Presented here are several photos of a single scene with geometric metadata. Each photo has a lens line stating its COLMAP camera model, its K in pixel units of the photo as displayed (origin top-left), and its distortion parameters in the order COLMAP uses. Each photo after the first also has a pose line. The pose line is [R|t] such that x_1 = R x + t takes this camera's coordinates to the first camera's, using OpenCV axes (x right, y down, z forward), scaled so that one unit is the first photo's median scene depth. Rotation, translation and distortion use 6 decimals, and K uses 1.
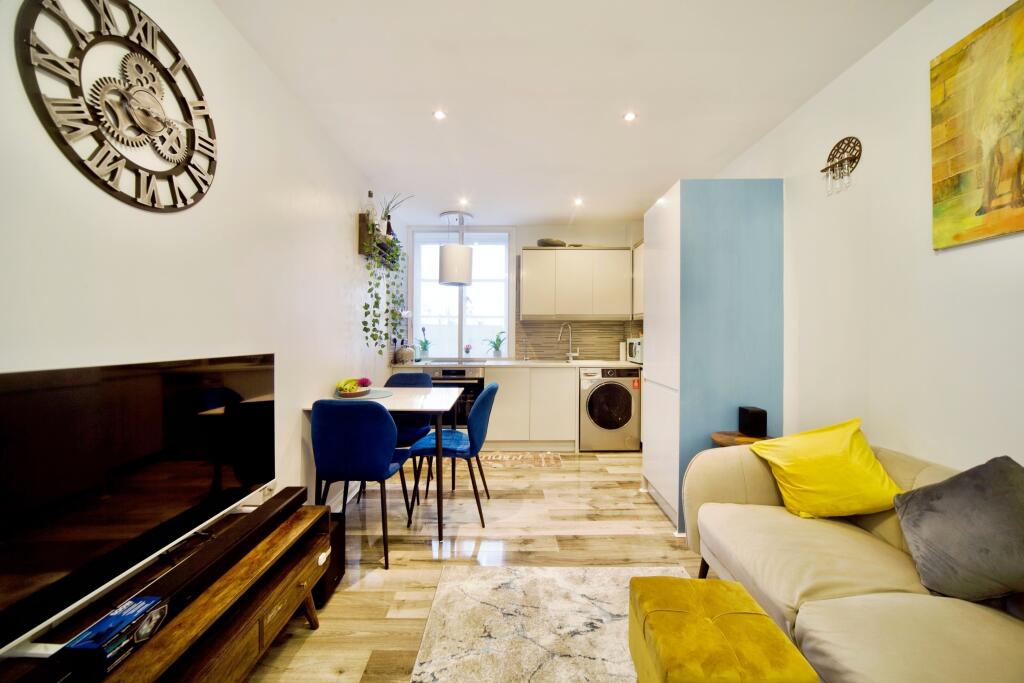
lens RADIAL K [[373.4, 0, 508.7], [0, 373.4, 330.7], [0, 0, 1]] dist [-0.011306, 0.000196]
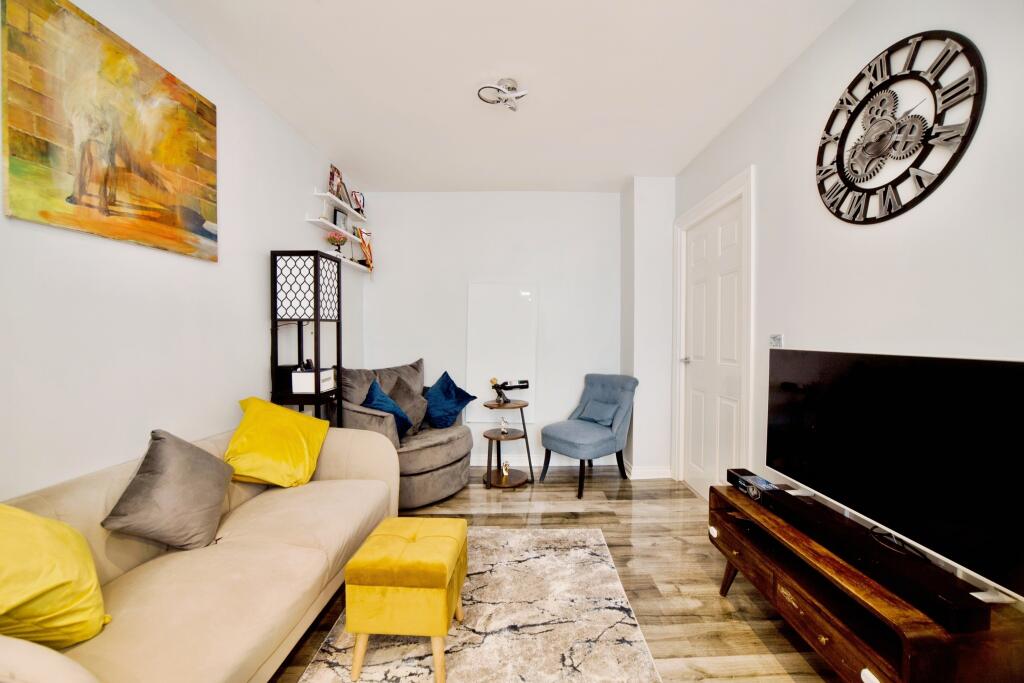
lens RADIAL K [[399.1, 0, 529.7], [0, 399.1, 346.7], [0, 0, 1]] dist [-0.015678, 0.000917]
pose [[-0.999711, -0.001703, -0.023967, 0.043834], [-0.001956, 0.999943, 0.010521, 0.014917], [0.023947, 0.010565, -0.999657, 0.713465]]
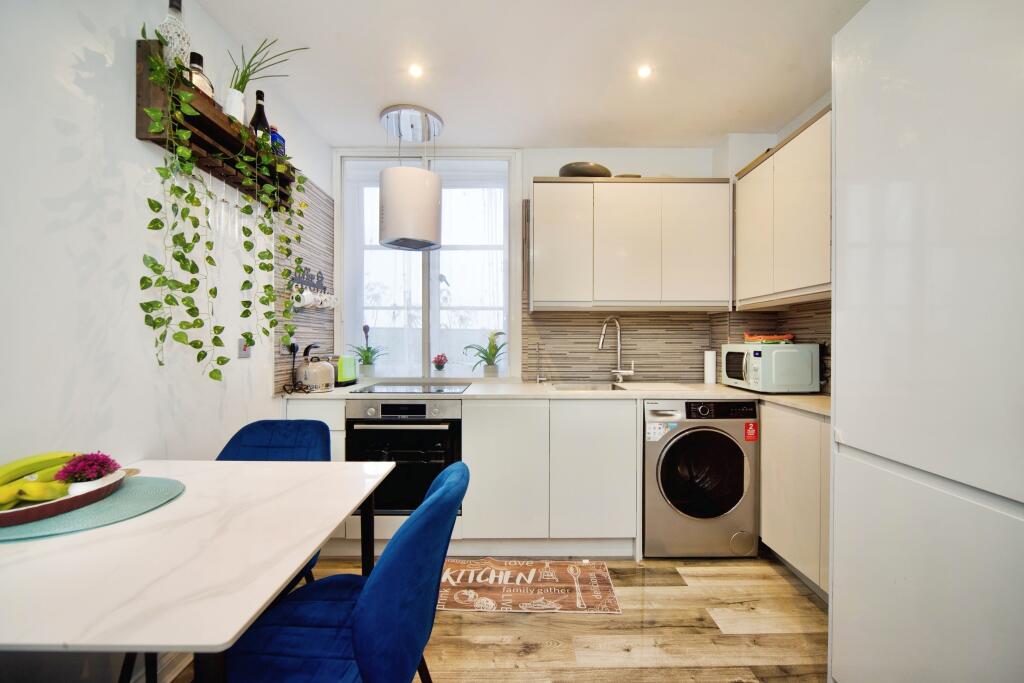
lens RADIAL K [[423.1, 0, 516.3], [0, 423.1, 353.0], [0, 0, 1]] dist [0.000413, 0.000151]
pose [[0.999998, -0.001279, 0.001566, 0.010450], [0.001217, 0.999238, 0.039003, 0.011026], [-0.001615, -0.039001, 0.999238, 0.436109]]
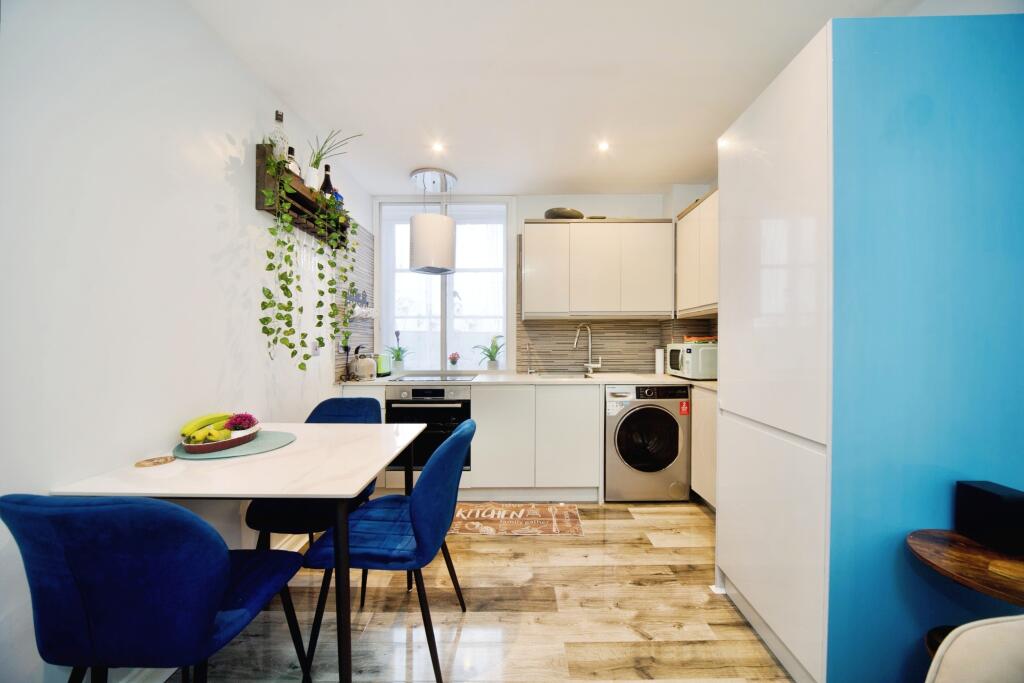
lens RADIAL K [[368.4, 0, 515.4], [0, 368.4, 348.3], [0, 0, 1]] dist [-0.011205, 0.000131]
pose [[0.999961, -0.004907, -0.007353, 0.026716], [0.005117, 0.999574, 0.028739, 0.008555], [0.007209, -0.028775, 0.999560, 0.320485]]
